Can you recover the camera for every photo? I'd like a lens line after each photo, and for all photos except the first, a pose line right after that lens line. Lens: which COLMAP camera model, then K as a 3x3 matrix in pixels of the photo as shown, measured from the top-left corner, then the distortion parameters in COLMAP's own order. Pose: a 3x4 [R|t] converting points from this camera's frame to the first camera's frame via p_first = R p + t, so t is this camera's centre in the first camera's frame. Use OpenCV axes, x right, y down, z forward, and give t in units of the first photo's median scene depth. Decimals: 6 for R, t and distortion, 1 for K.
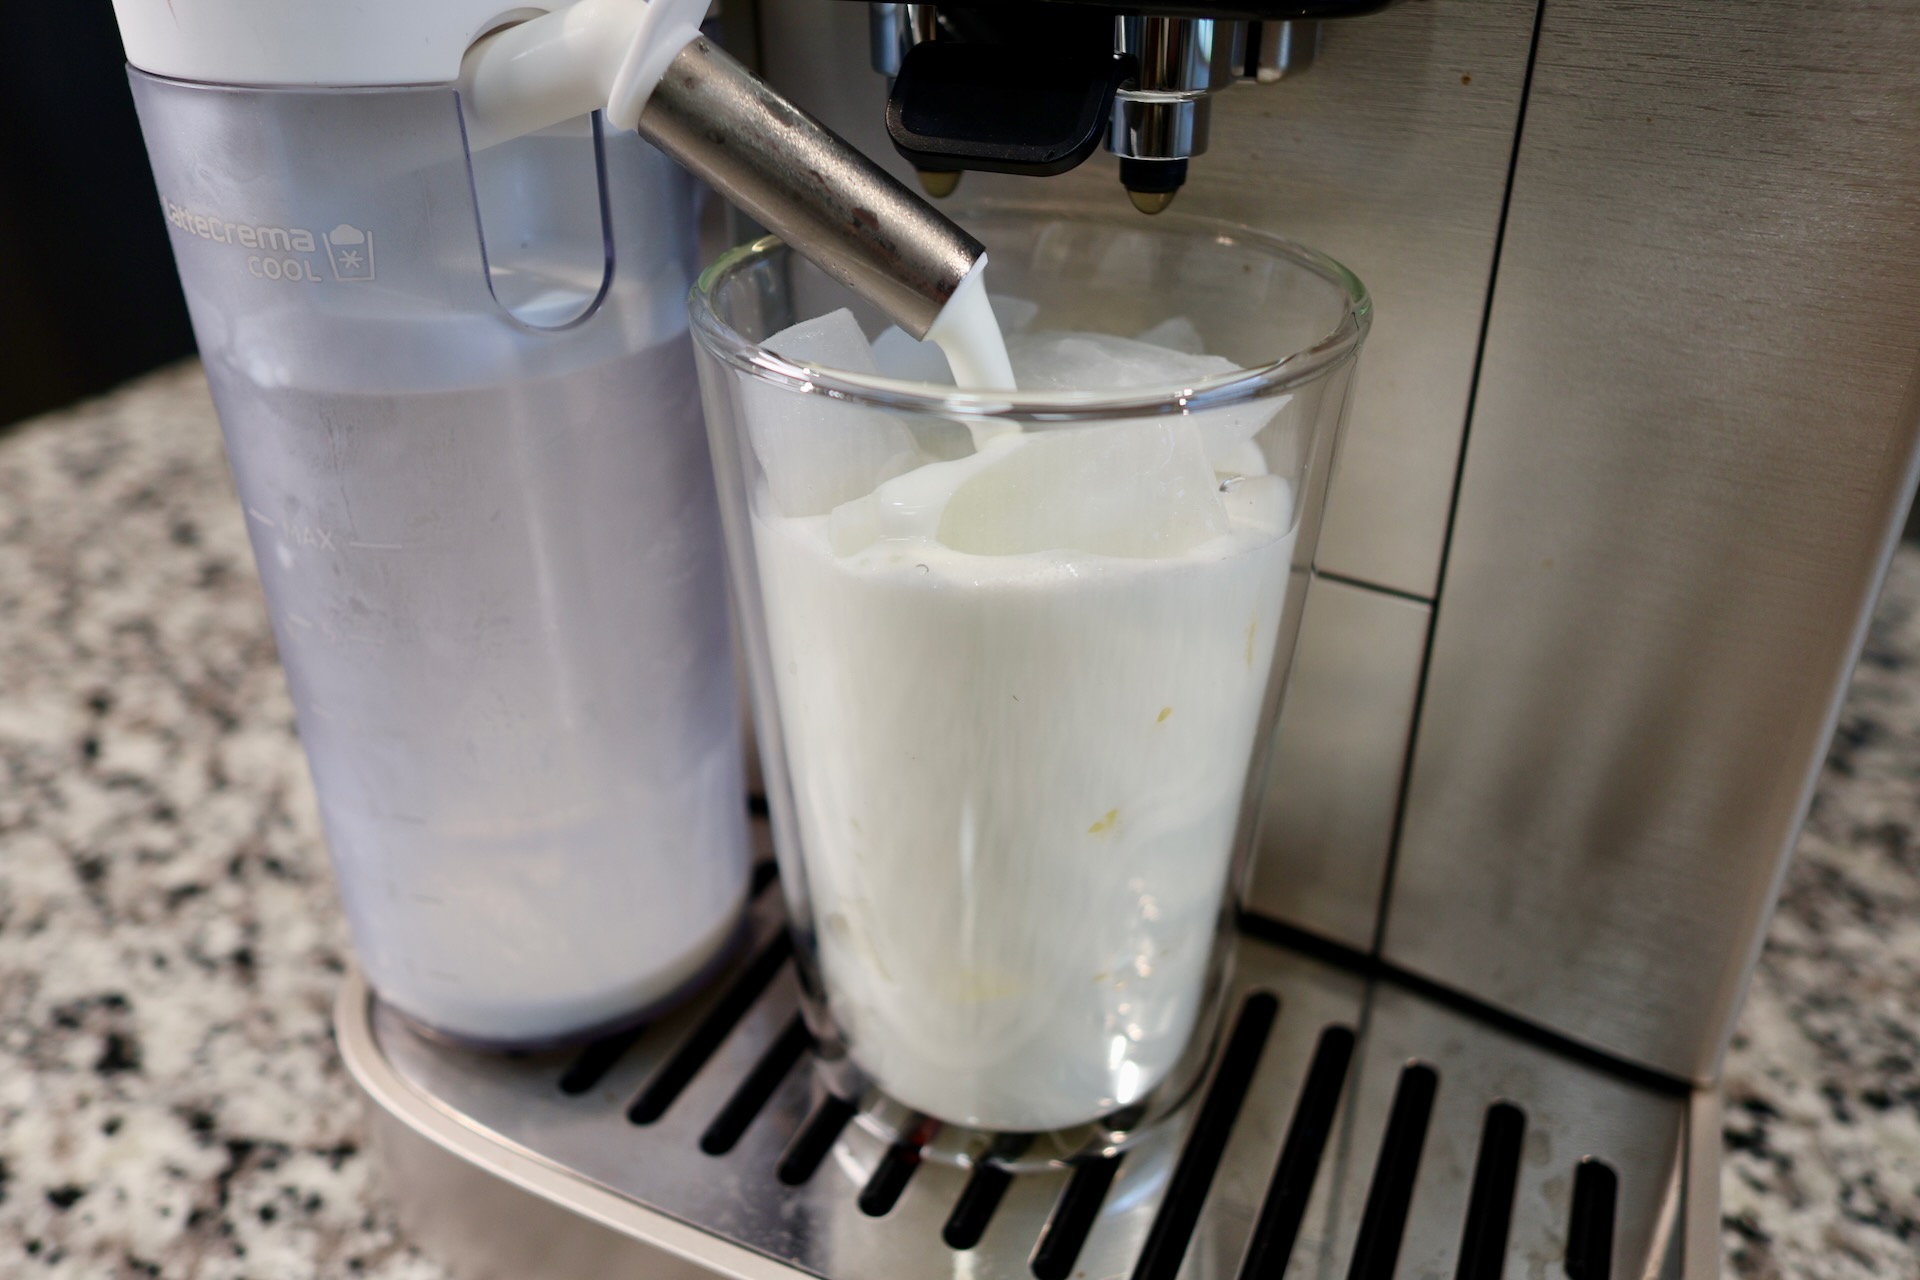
lens RADIAL K [[1488.1, 0, 960.0], [0, 1488.1, 640.0], [0, 0, 1]] dist [0.006644, 0.003720]
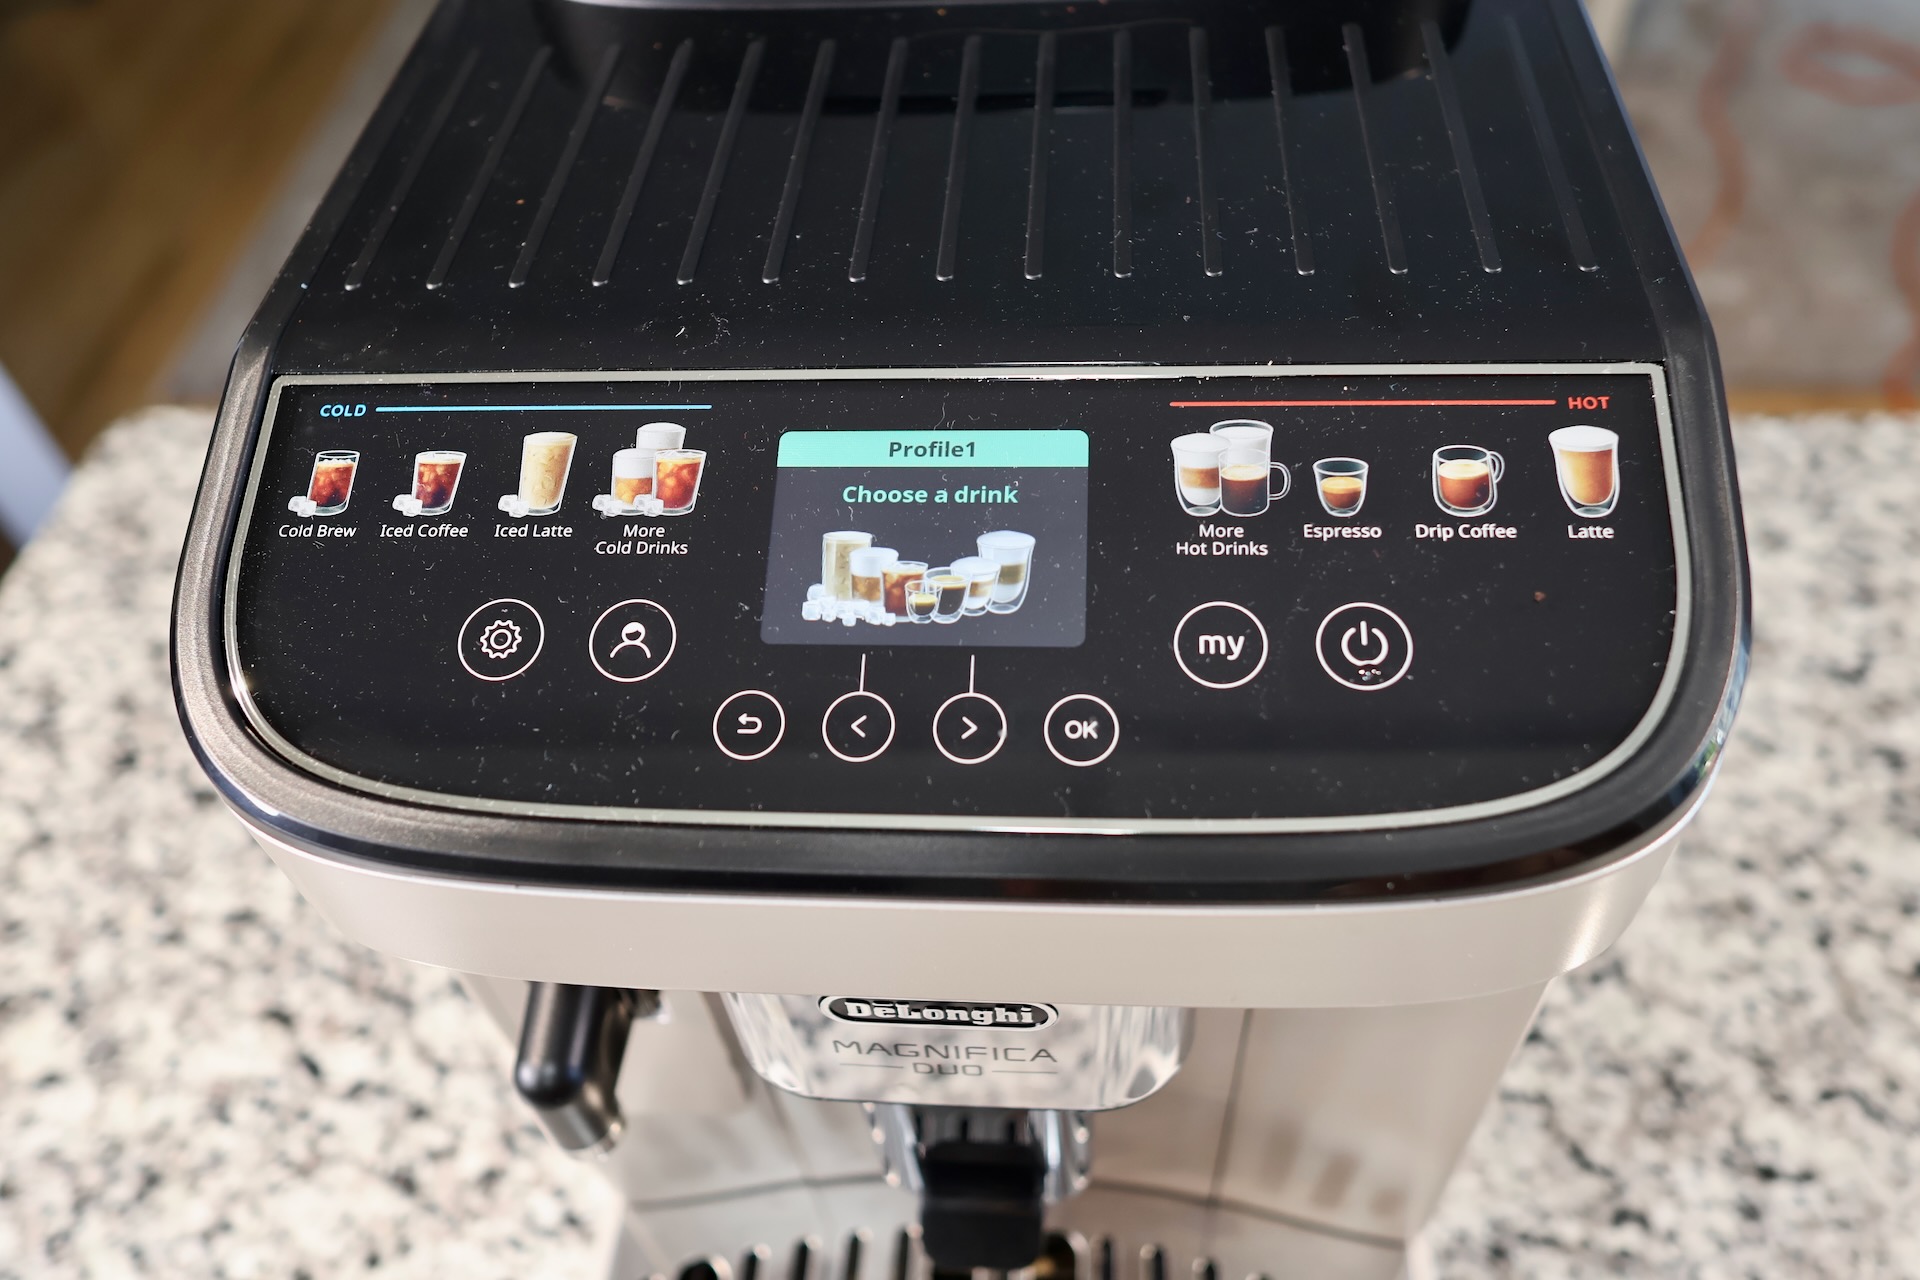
lens RADIAL K [[1488.1, 0, 960.0], [0, 1488.1, 640.0], [0, 0, 1]] dist [0.006644, 0.003720]
pose [[0.941291, -0.294197, 0.165591, -0.222127], [0.220999, 0.907769, 0.356532, -0.762900], [-0.255209, -0.299005, 0.919491, -0.246928]]
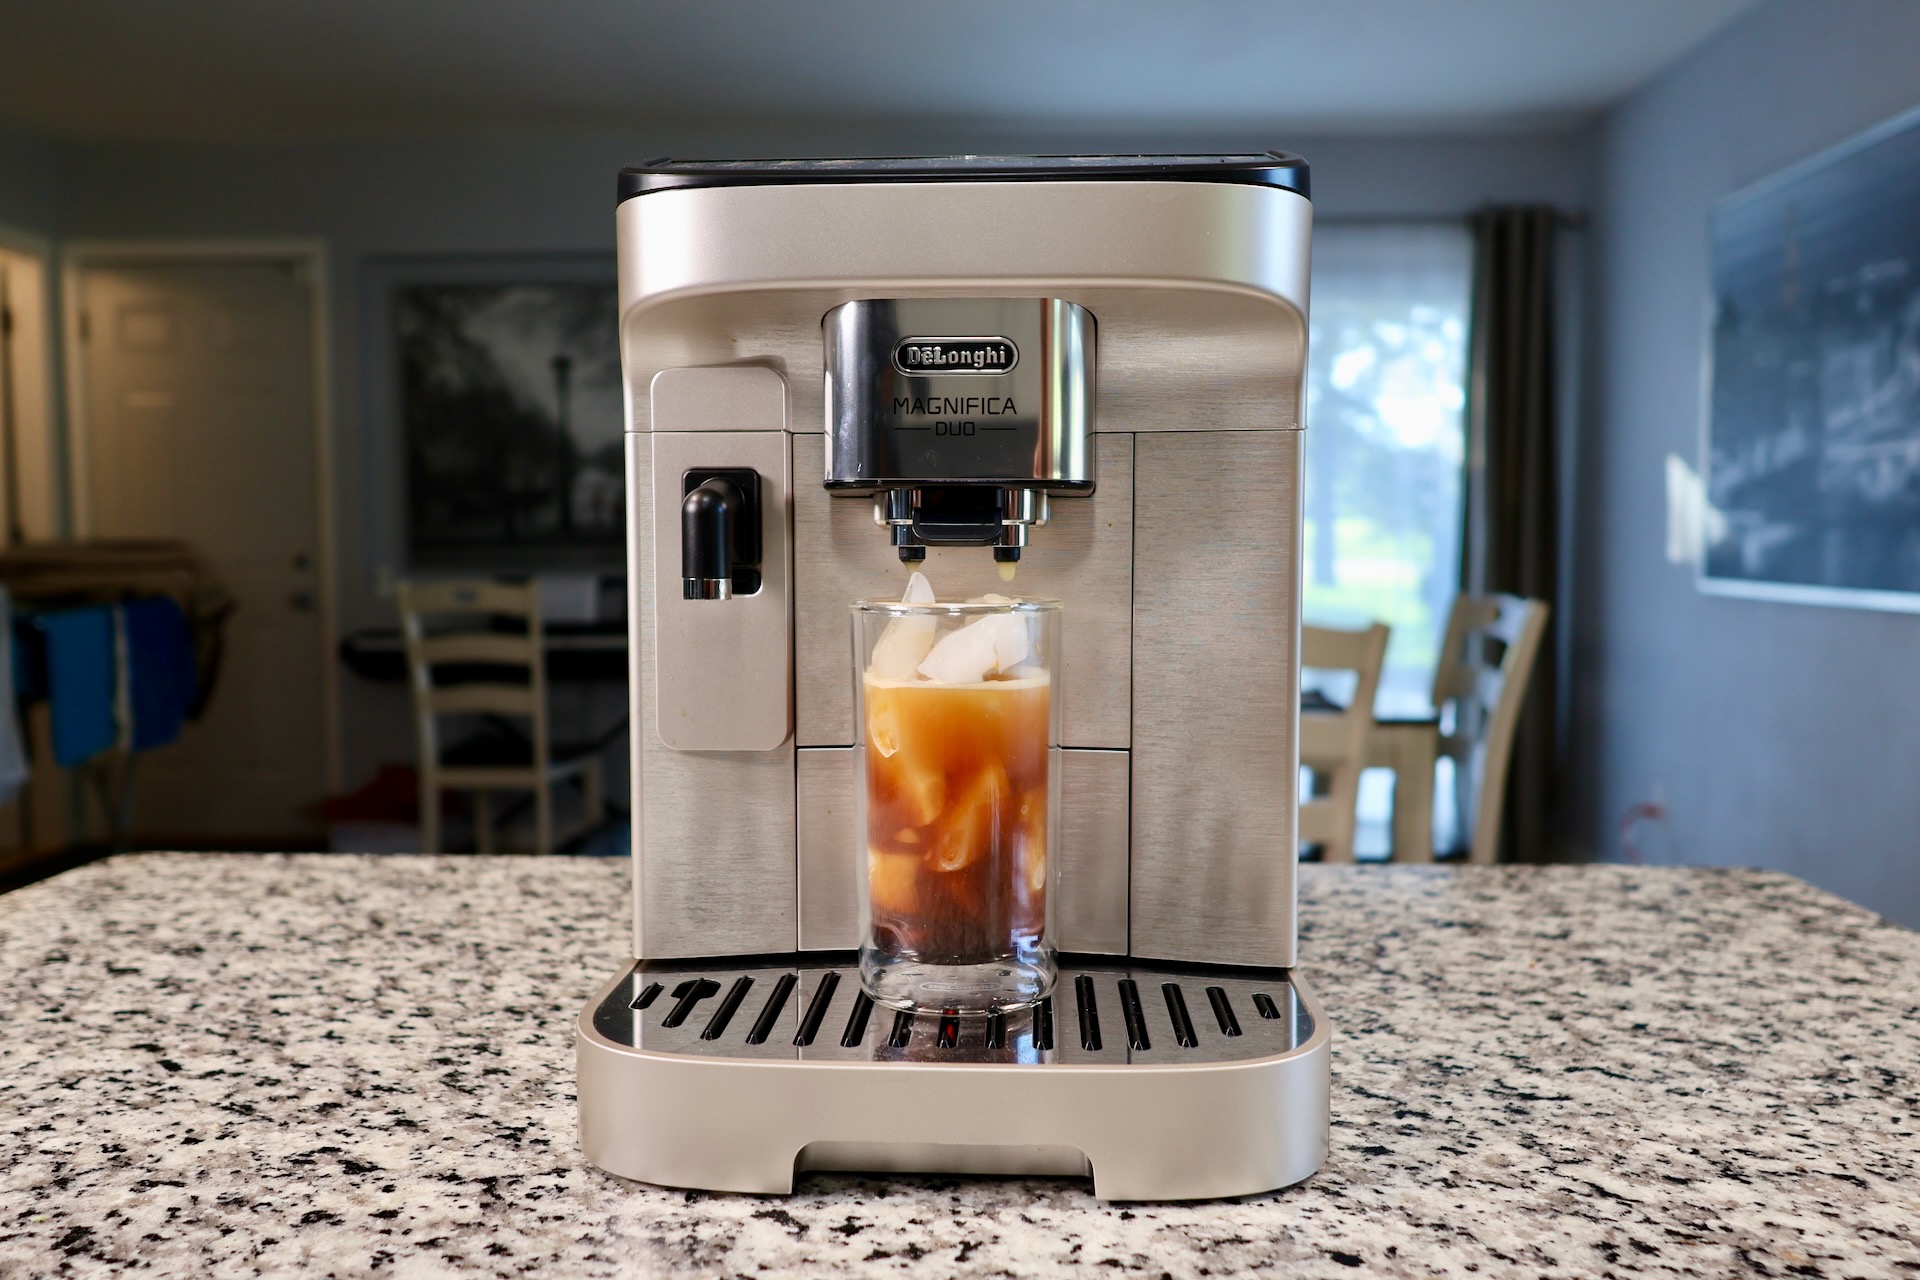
lens RADIAL K [[1450.6, 0, 960.0], [0, 1450.6, 640.0], [0, 0, 1]] dist [0.005094, 0.005295]
pose [[0.930063, -0.020062, 0.366851, -0.523609], [0.176482, 0.900162, -0.398199, 0.479296], [-0.322237, 0.435093, 0.840748, -0.592939]]
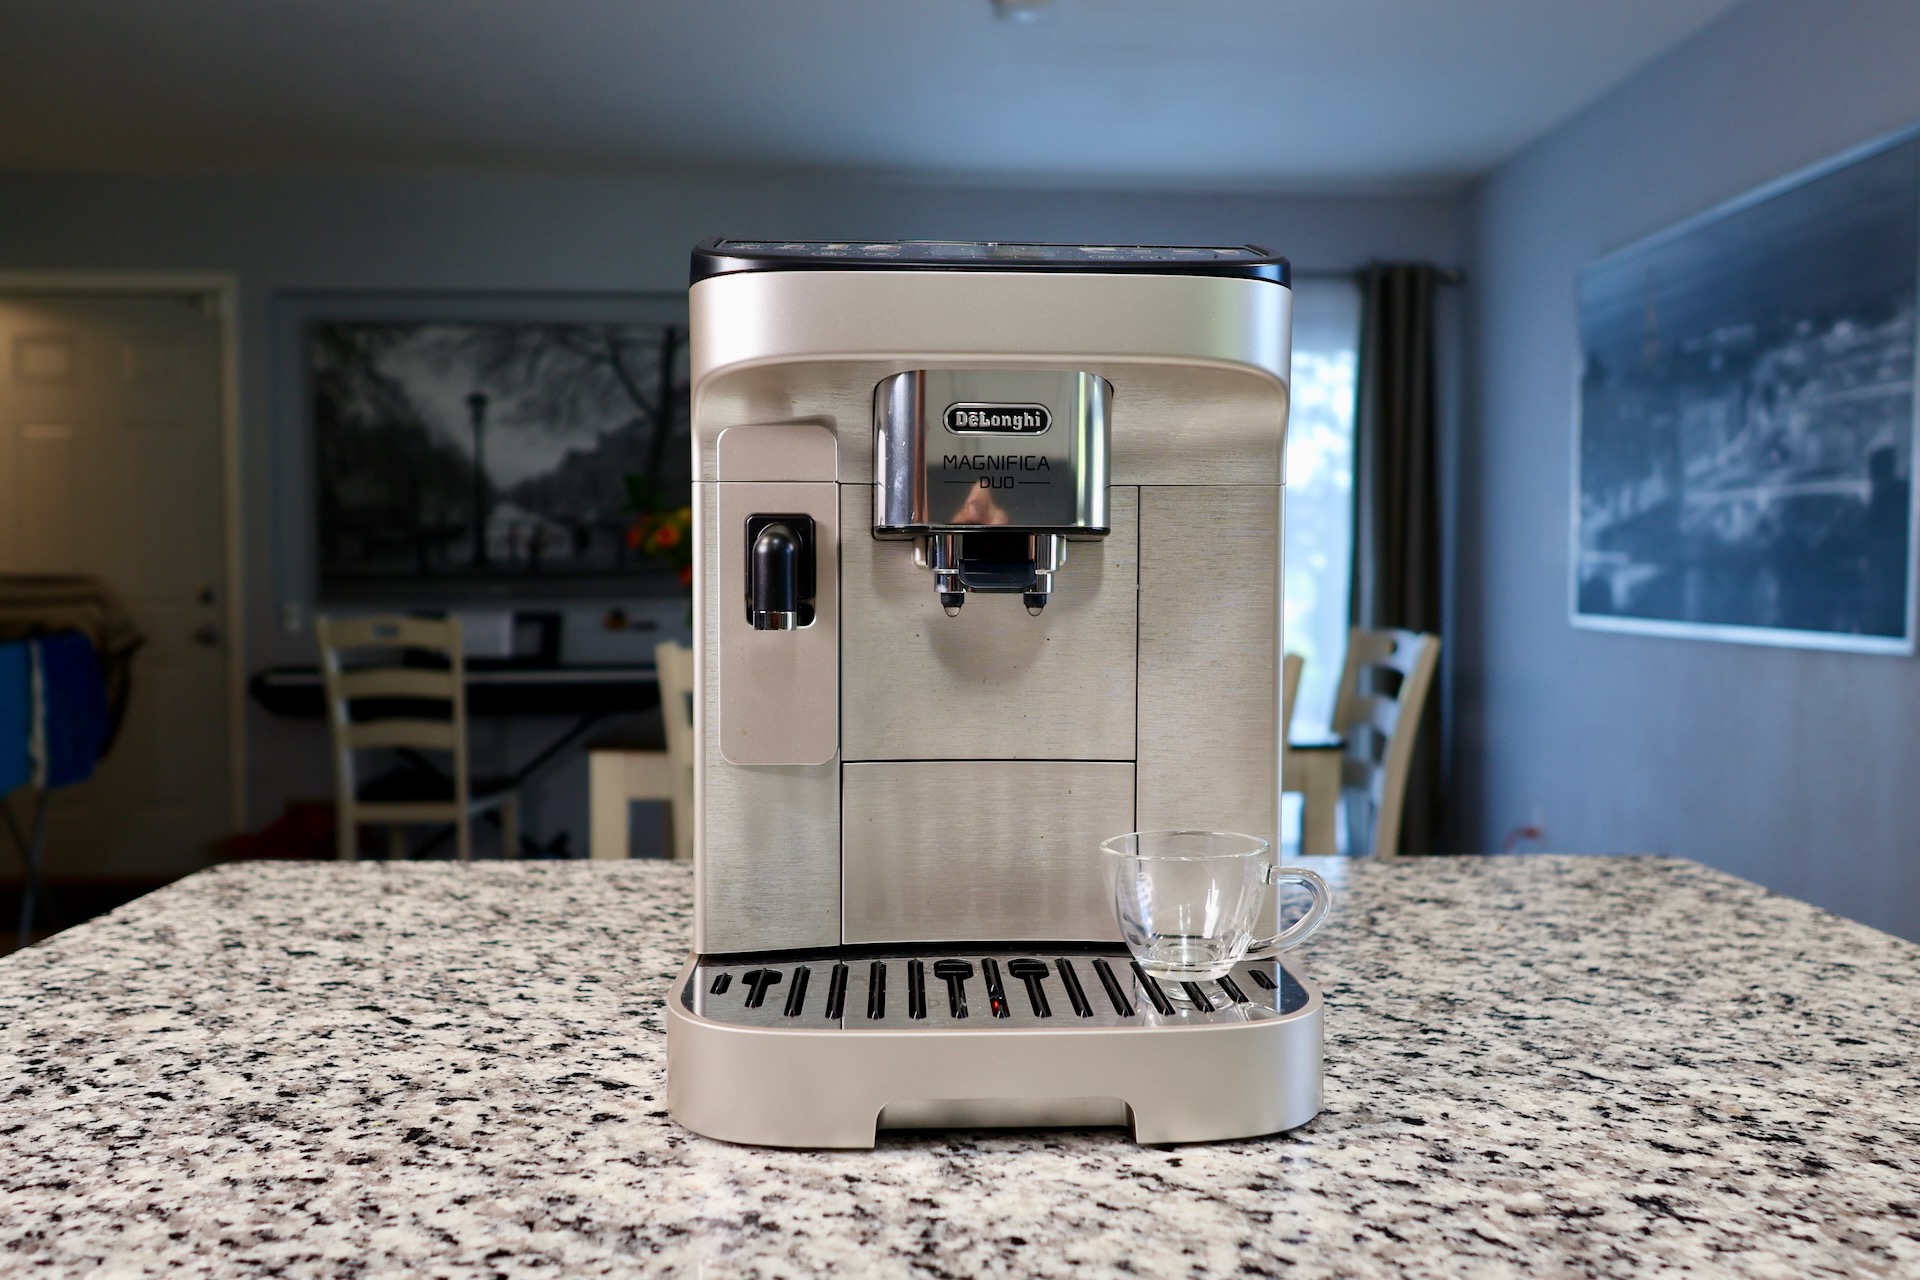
lens RADIAL K [[1447.6, 0, 960.0], [0, 1447.6, 640.0], [0, 0, 1]] dist [0.003342, 0.008799]
pose [[0.898352, -0.011676, 0.439120, -0.938421], [0.209672, 0.889820, -0.405288, 0.589847], [-0.386006, 0.456163, 0.801819, -0.787046]]
